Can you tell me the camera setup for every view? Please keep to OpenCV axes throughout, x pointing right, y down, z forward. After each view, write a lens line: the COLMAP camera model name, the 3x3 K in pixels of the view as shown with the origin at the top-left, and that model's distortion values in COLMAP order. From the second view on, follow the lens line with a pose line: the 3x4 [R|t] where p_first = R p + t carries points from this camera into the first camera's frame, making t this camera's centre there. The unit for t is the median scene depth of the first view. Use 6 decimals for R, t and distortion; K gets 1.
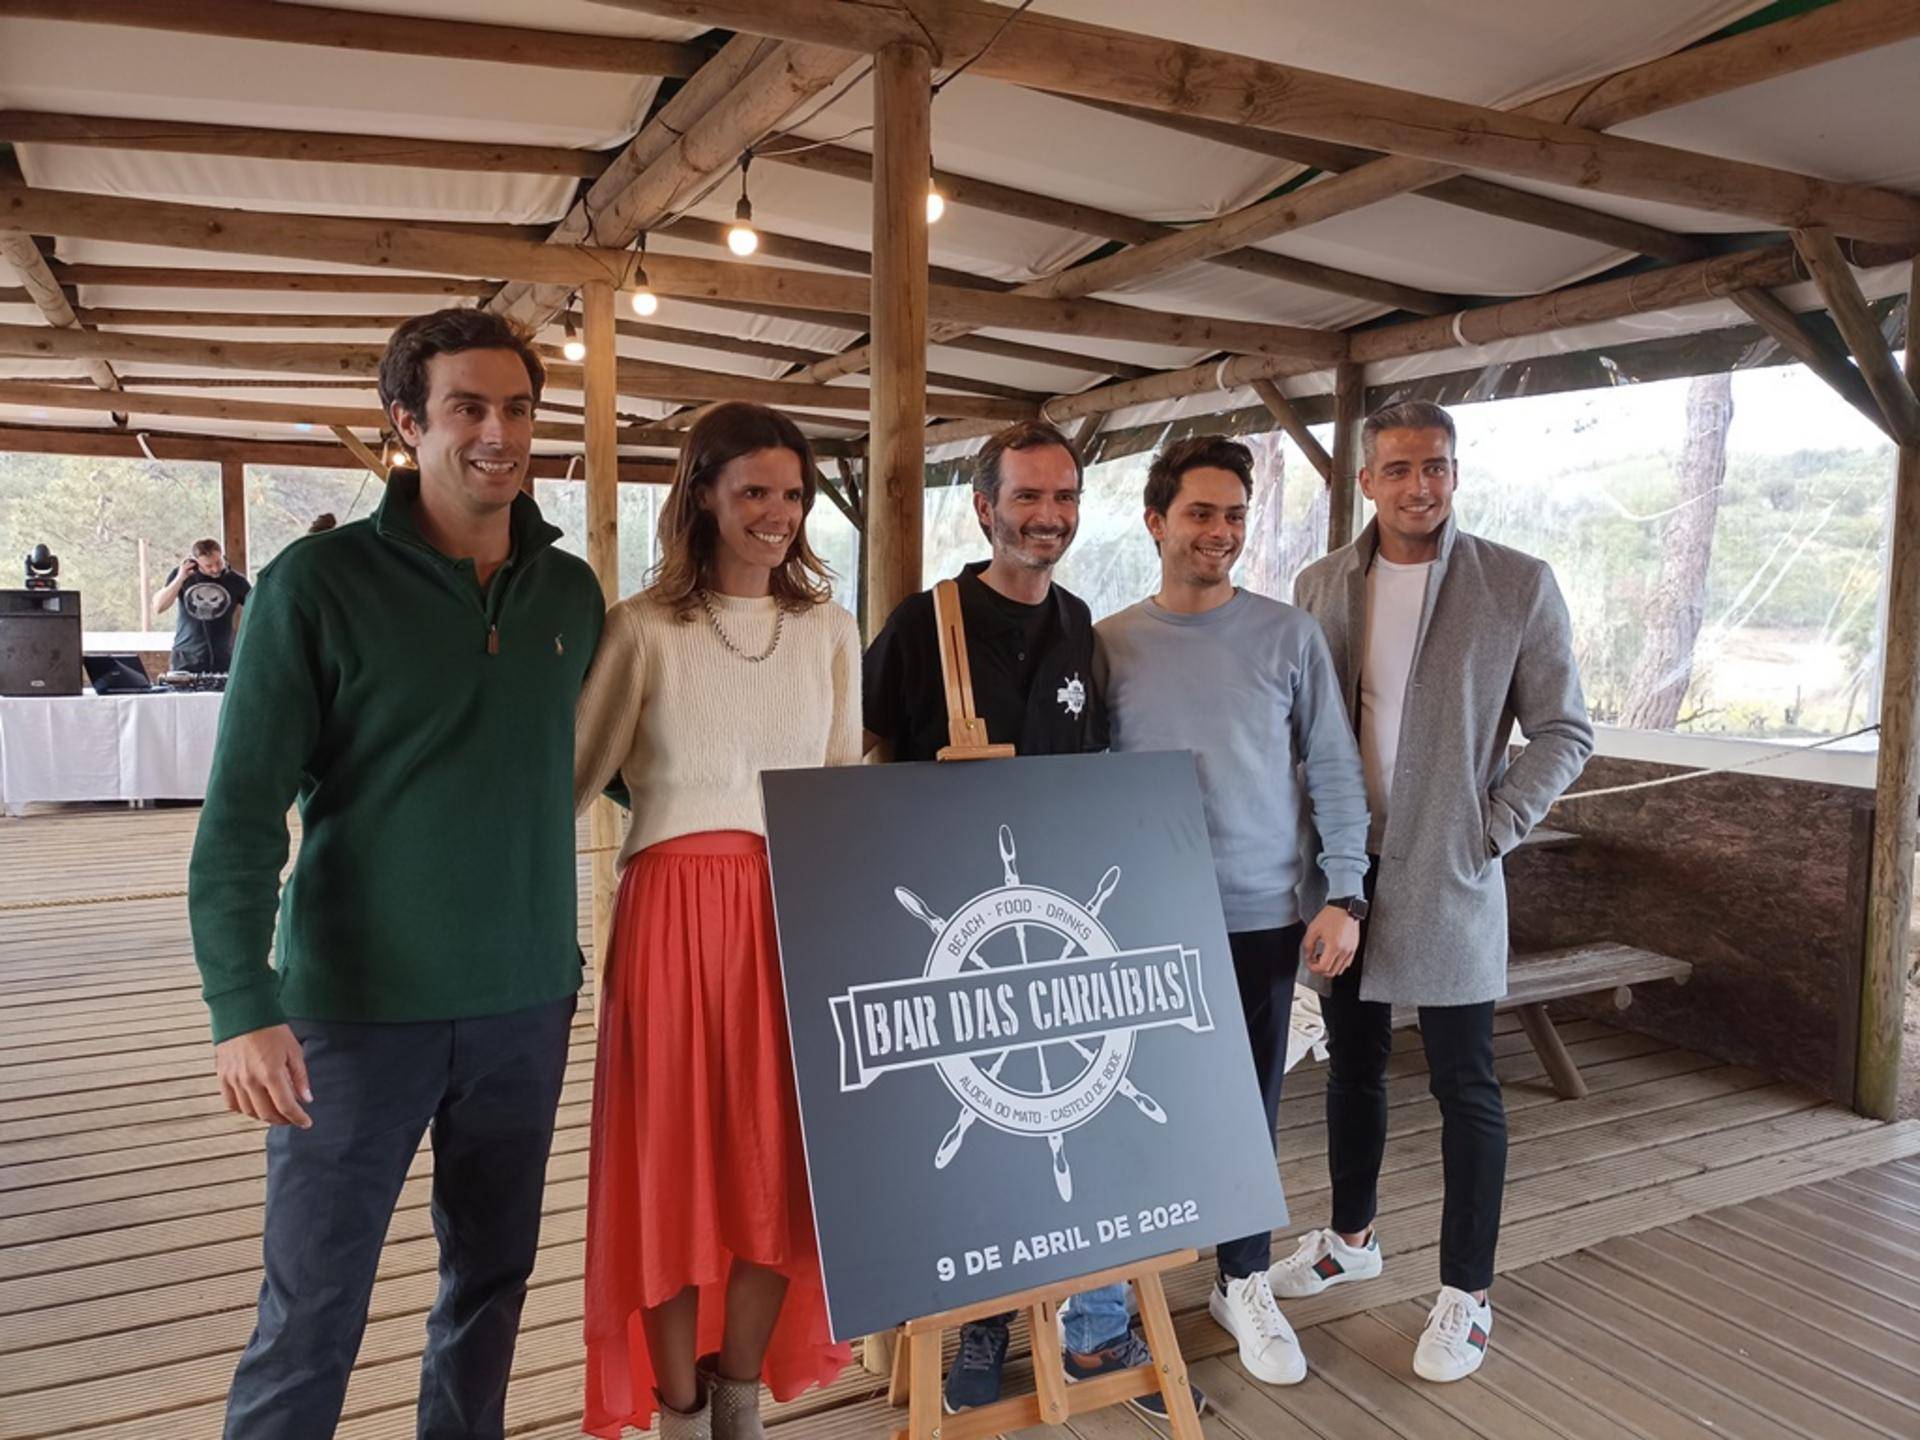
lens RADIAL K [[1433.8, 0, 963.6], [0, 1433.8, 714.7], [0, 0, 1]] dist [0.020832, -0.008289]
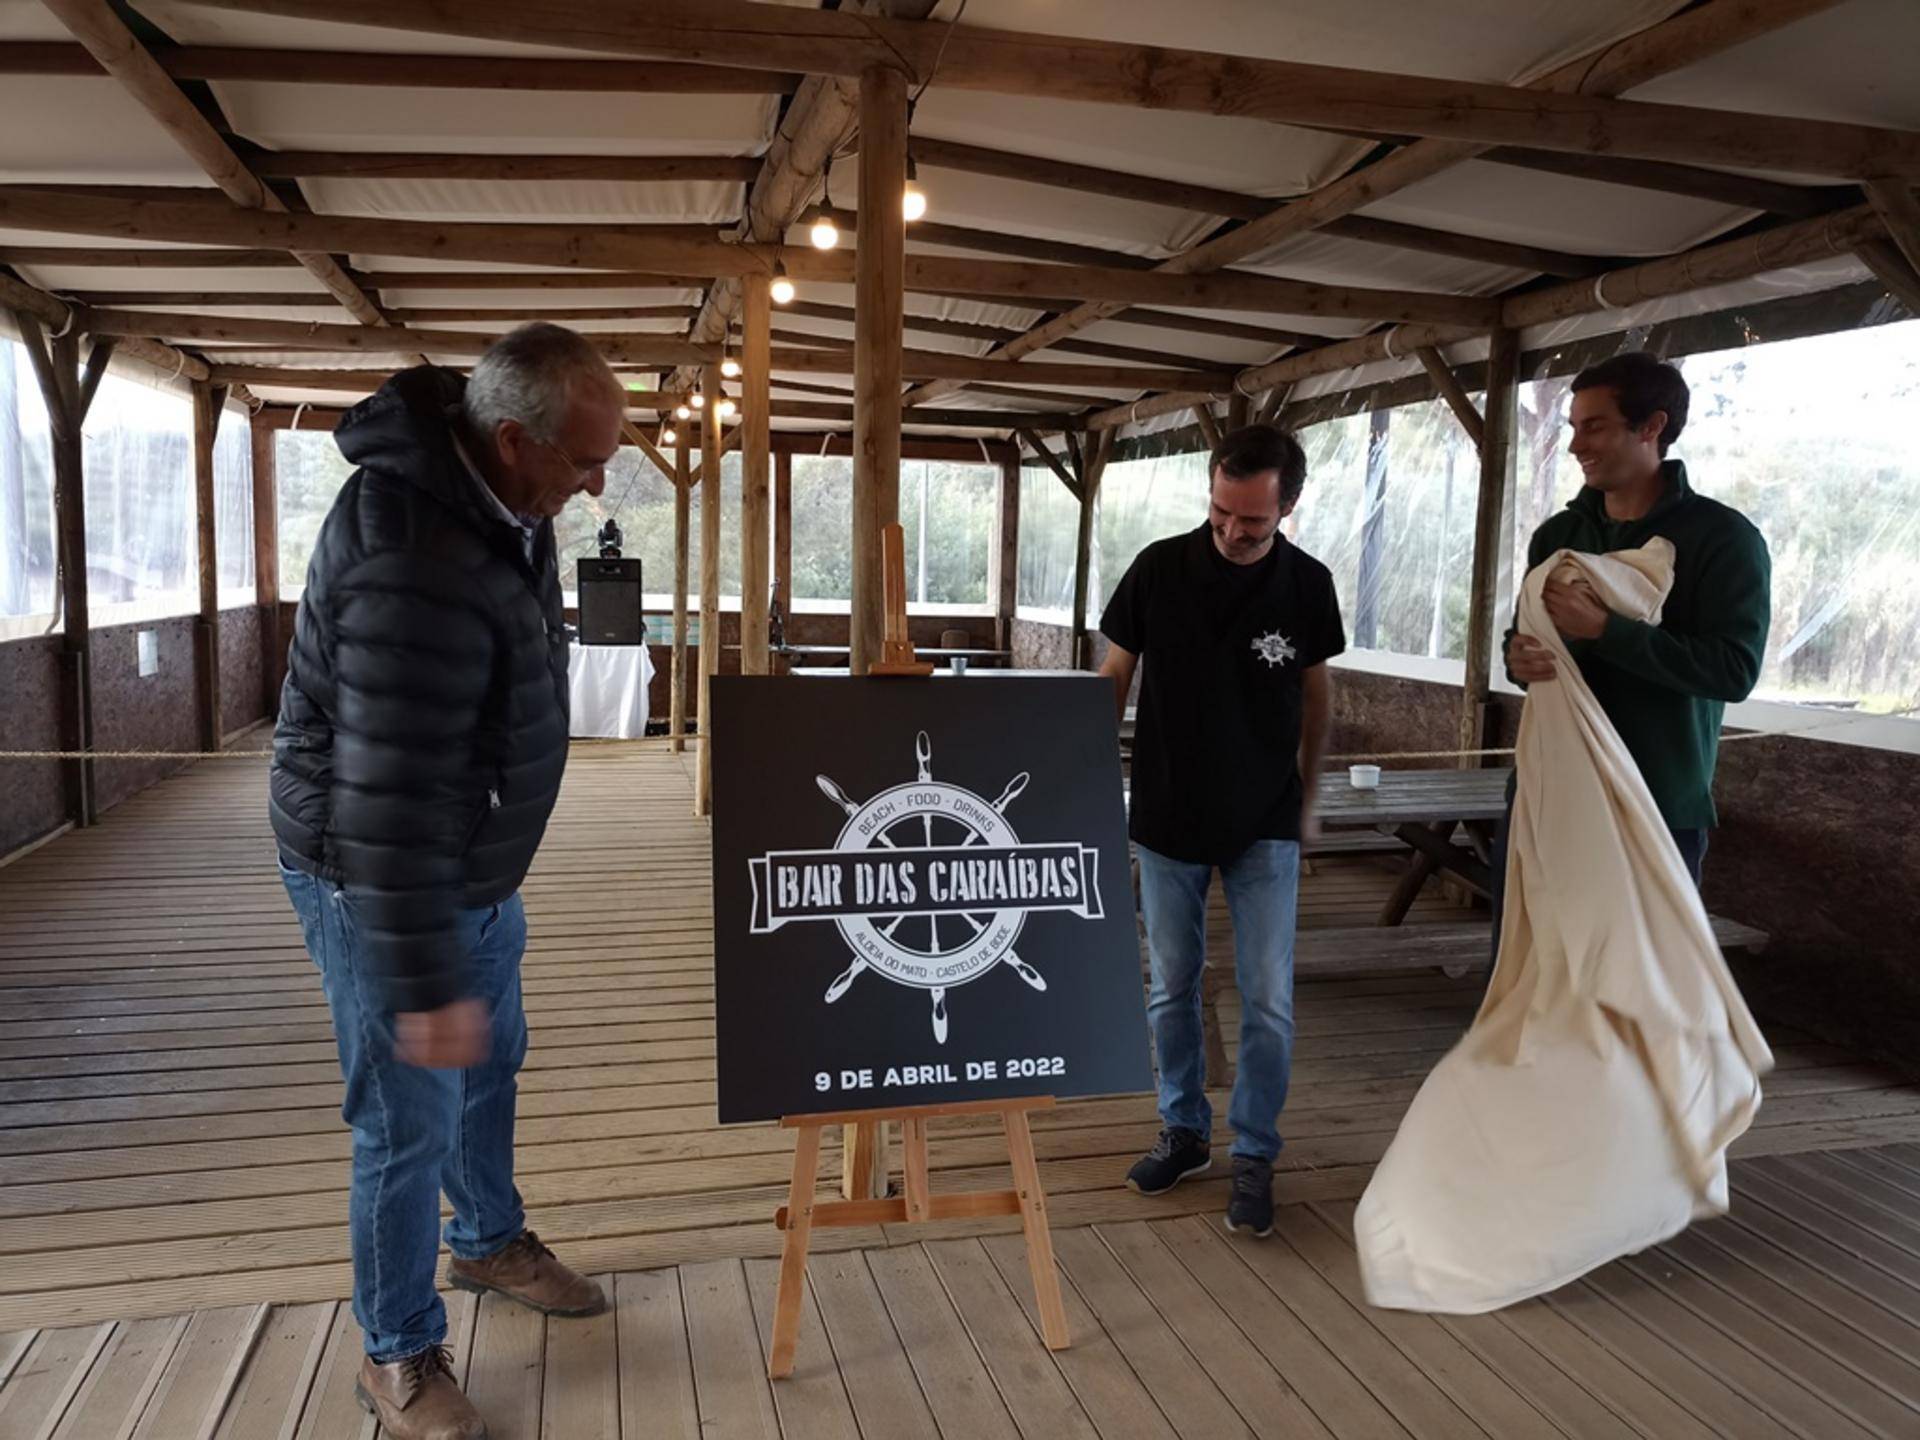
lens RADIAL K [[1433.8, 0, 963.8], [0, 1433.8, 716.8], [0, 0, 1]] dist [0.020832, -0.008289]
pose [[0.975528, 0.034878, -0.217093, 0.170661], [-0.031377, 0.999316, 0.019553, 0.022055], [0.217627, -0.012262, 0.975955, -0.079023]]
